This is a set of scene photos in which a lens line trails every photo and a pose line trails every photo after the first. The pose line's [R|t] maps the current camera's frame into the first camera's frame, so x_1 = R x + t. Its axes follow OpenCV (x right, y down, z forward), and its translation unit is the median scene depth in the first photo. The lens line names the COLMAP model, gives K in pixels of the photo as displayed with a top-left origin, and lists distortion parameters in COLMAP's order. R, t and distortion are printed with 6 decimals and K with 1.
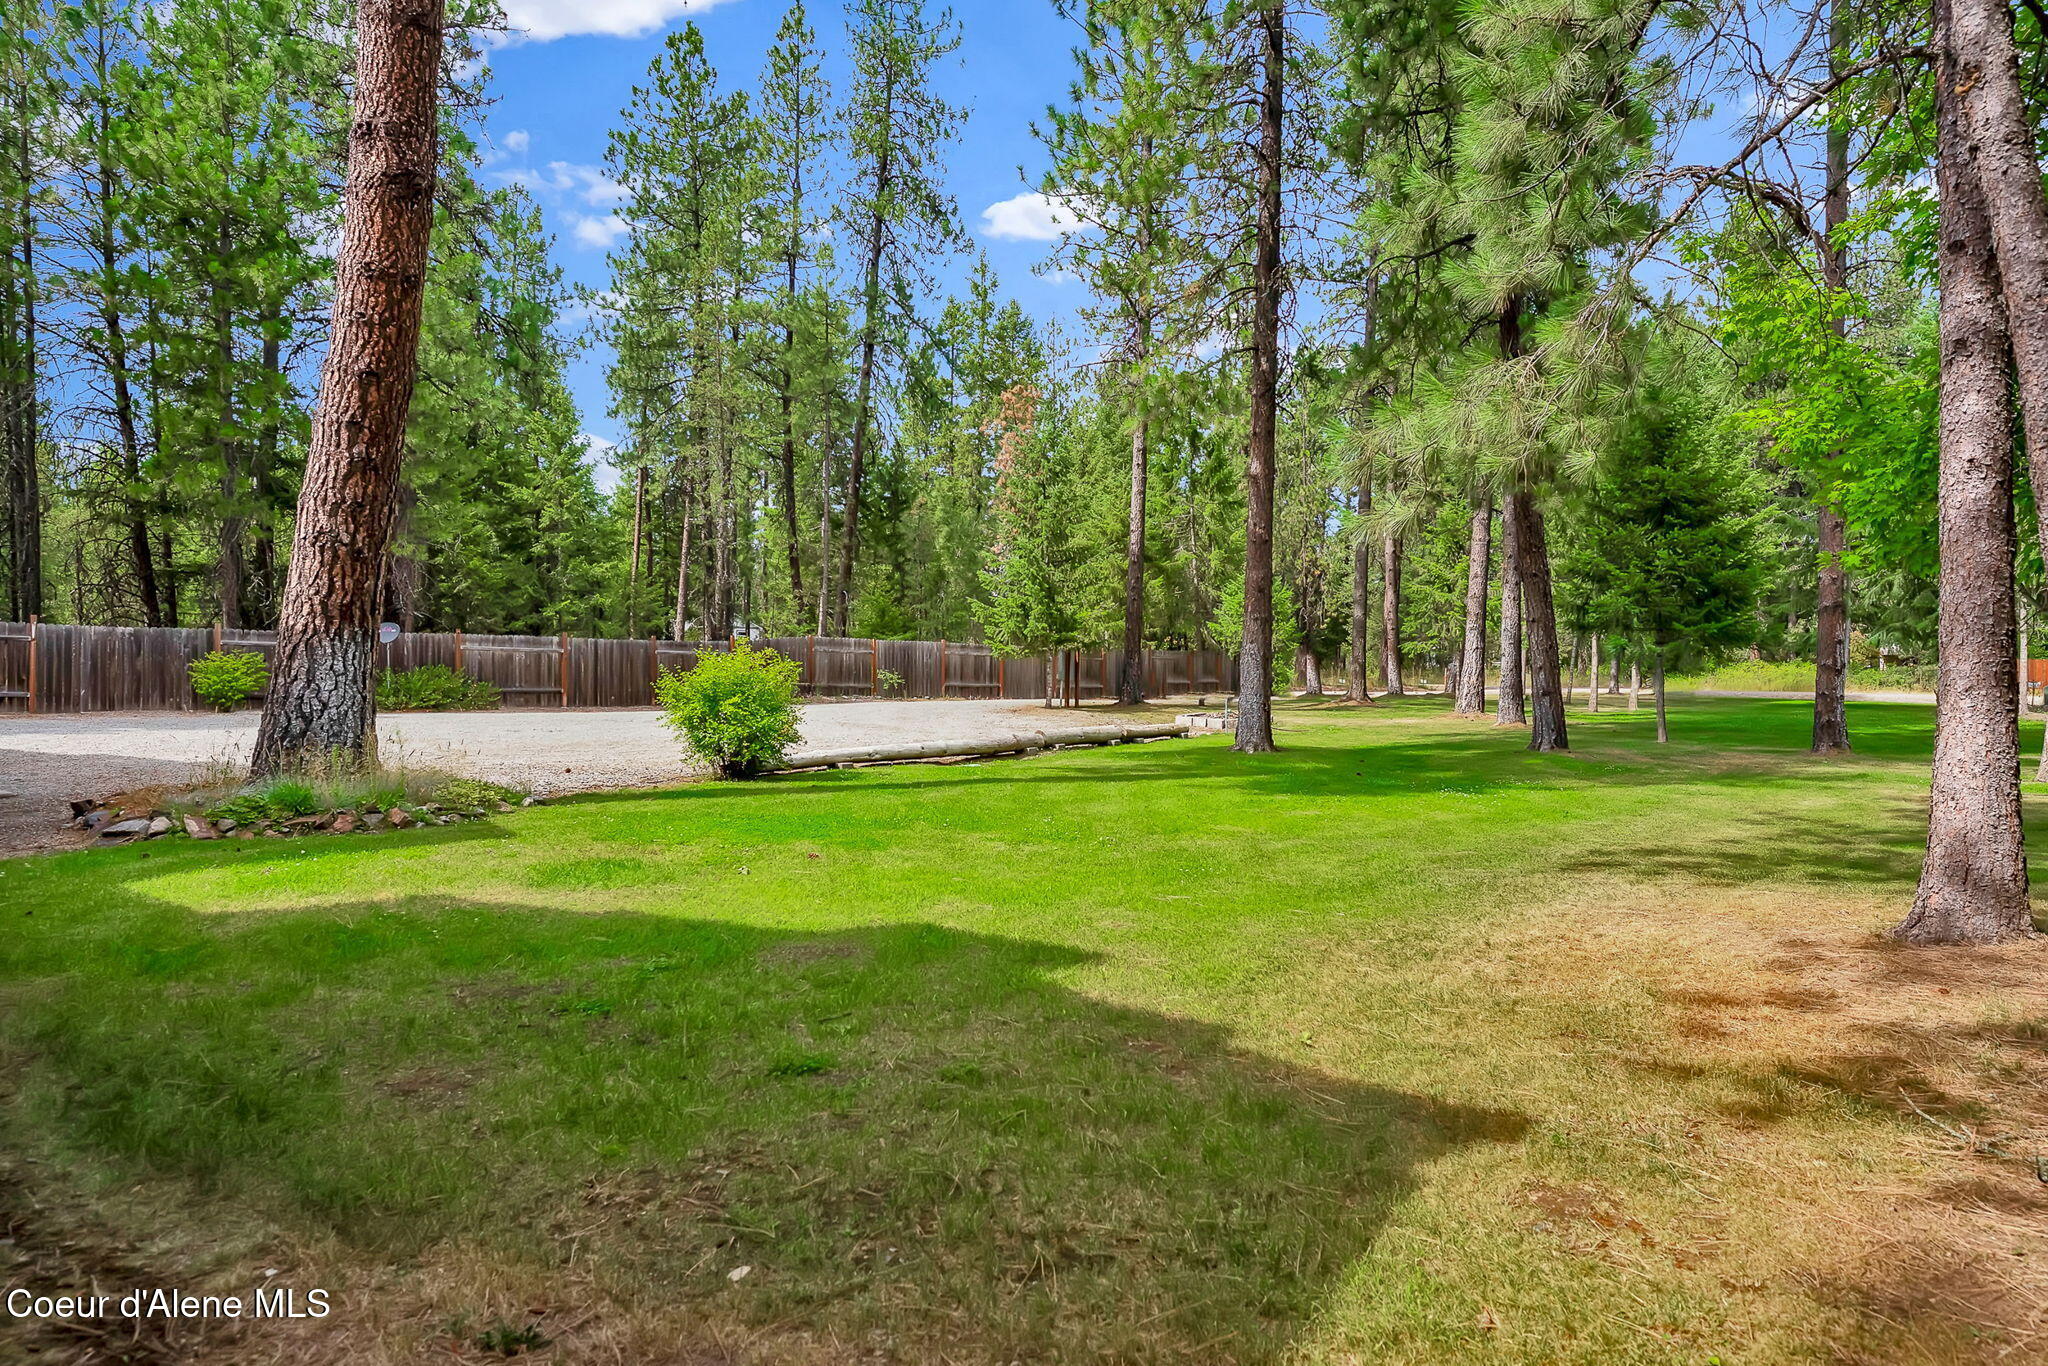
lens RADIAL K [[1129.9, 0, 1030.7], [0, 1129.9, 689.4], [0, 0, 1]] dist [-0.001755, 0.000458]
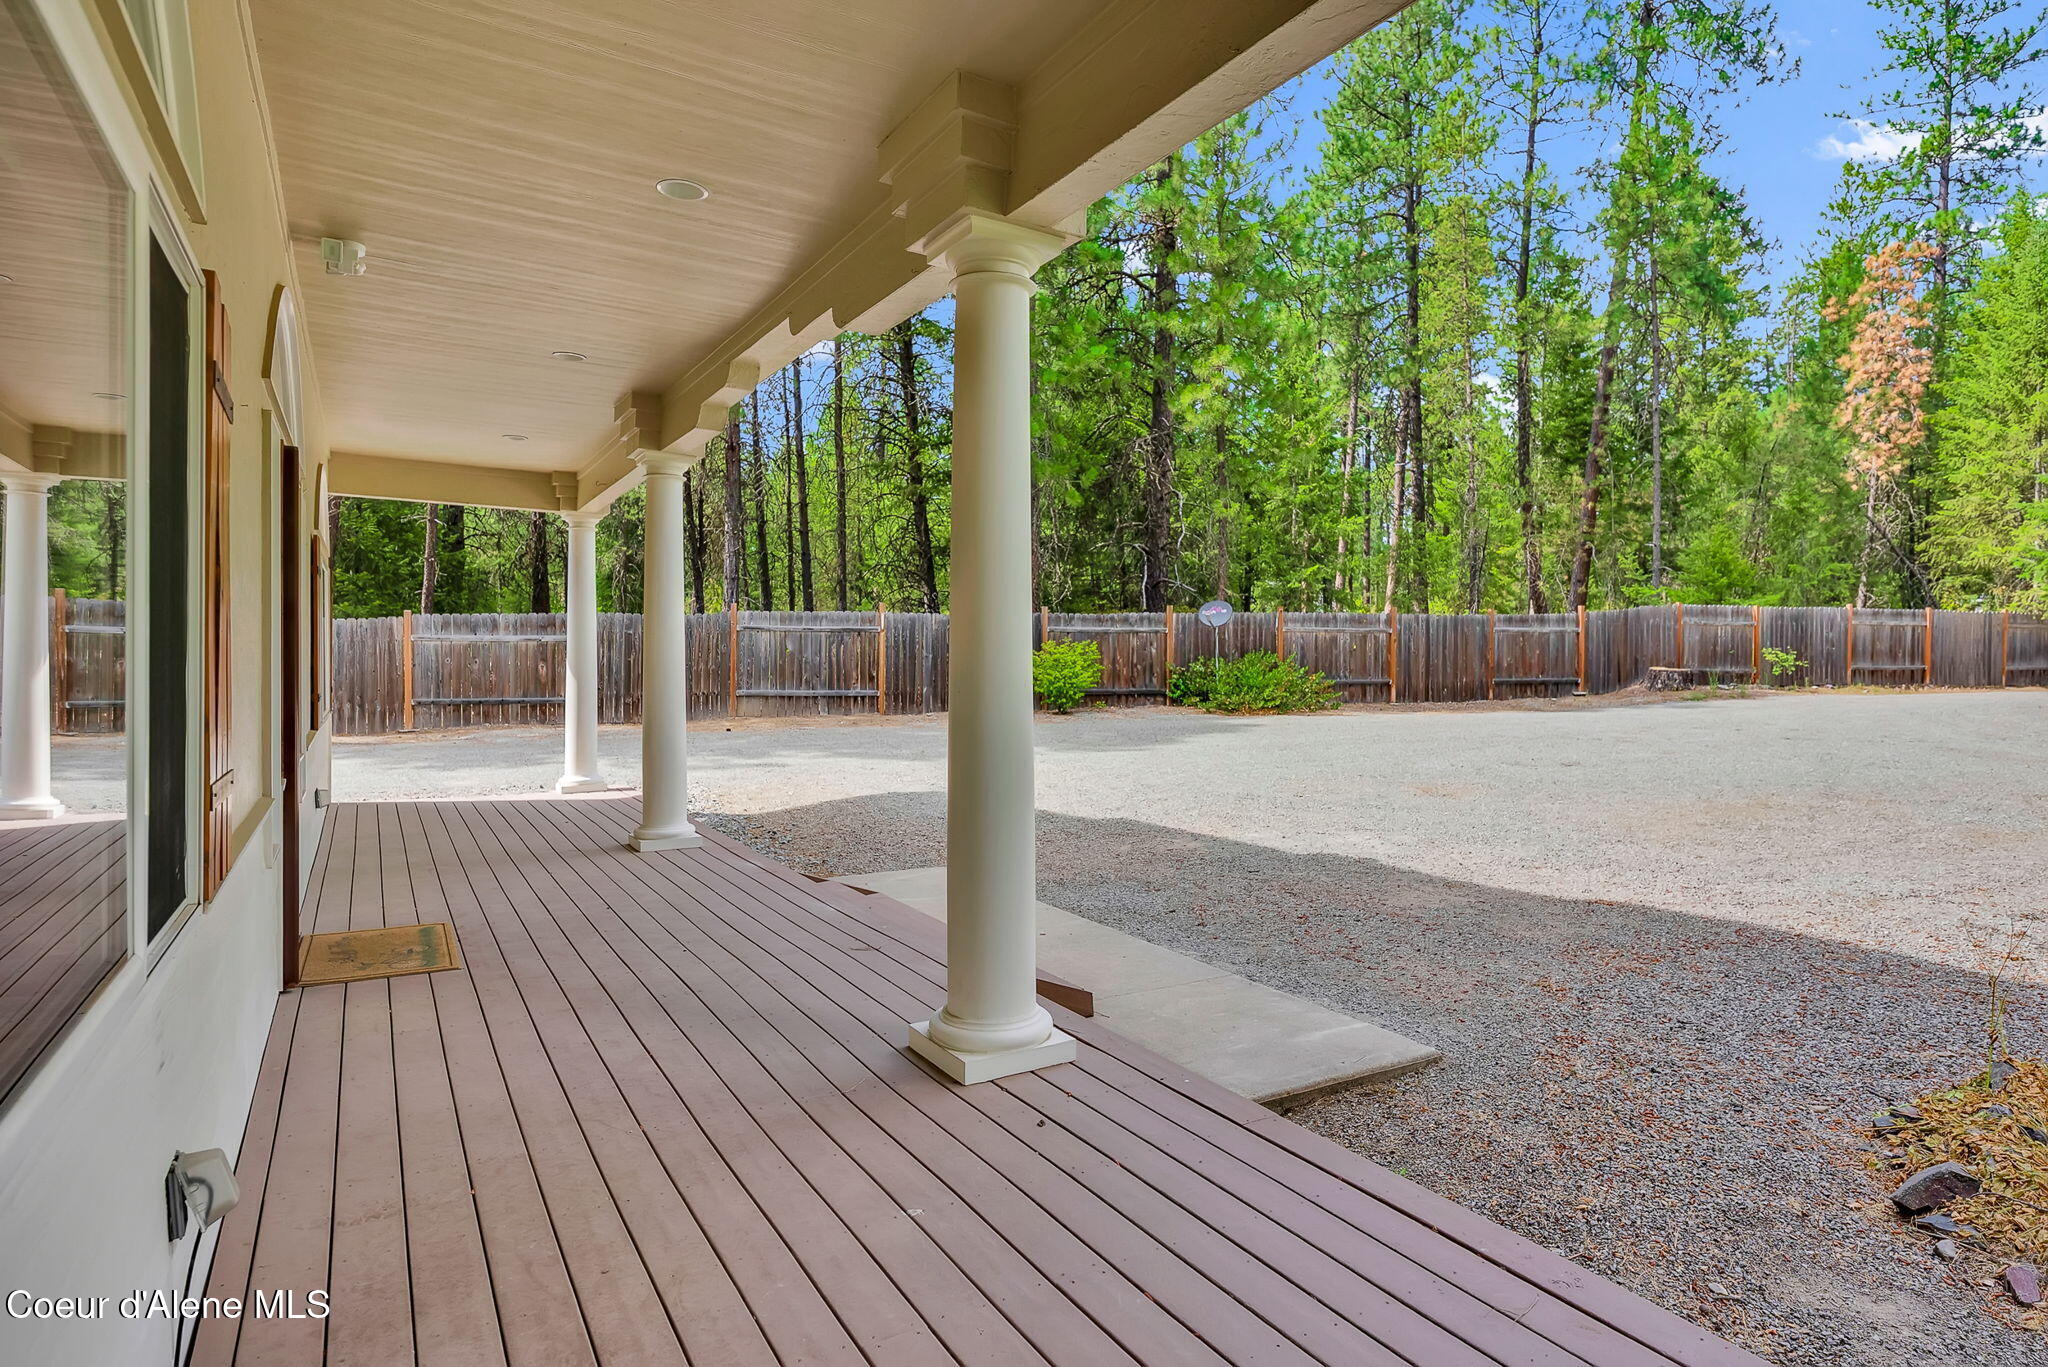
lens RADIAL K [[1129.9, 0, 1022.7], [0, 1129.9, 673.1], [0, 0, 1]] dist [-0.001755, 0.000458]
pose [[0.826341, 0.000340, -0.563169, -0.188337], [0.002546, 0.999987, 0.004340, -0.009106], [0.563164, -0.005020, 0.826330, 0.211663]]
